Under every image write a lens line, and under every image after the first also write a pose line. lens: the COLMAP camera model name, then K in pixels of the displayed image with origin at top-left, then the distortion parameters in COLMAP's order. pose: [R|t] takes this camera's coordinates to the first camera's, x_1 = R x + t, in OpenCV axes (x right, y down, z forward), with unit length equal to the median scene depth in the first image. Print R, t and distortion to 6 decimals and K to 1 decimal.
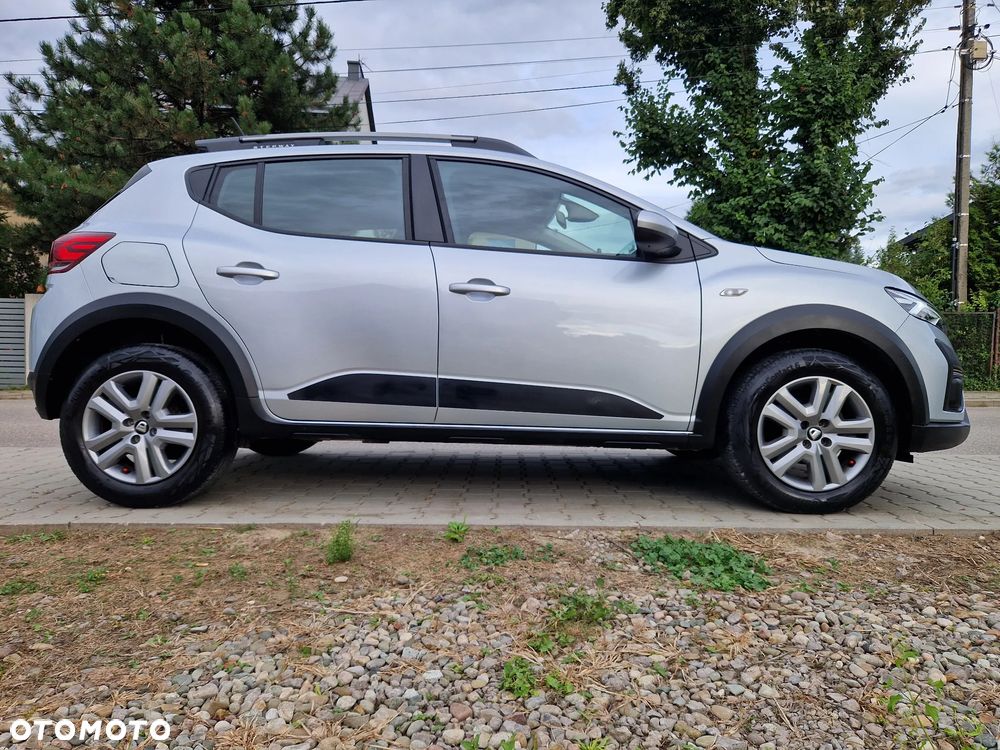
lens RADIAL K [[664.1, 0, 494.2], [0, 664.1, 361.8], [0, 0, 1]] dist [0.060764, -0.046980]
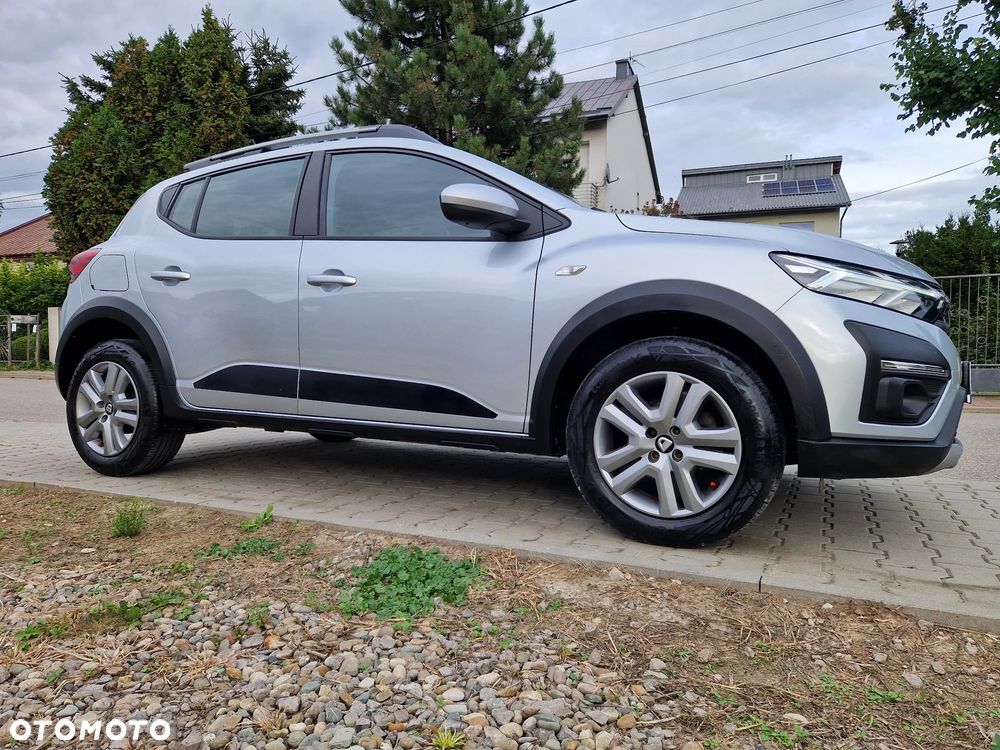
lens RADIAL K [[651.2, 0, 510.3], [0, 651.2, 360.8], [0, 0, 1]] dist [0.058480, -0.034631]
pose [[0.908838, 0.002652, -0.417142, 0.617006], [0.000006, 0.999980, 0.006371, 0.004141], [0.417150, -0.005793, 0.908819, 0.221356]]
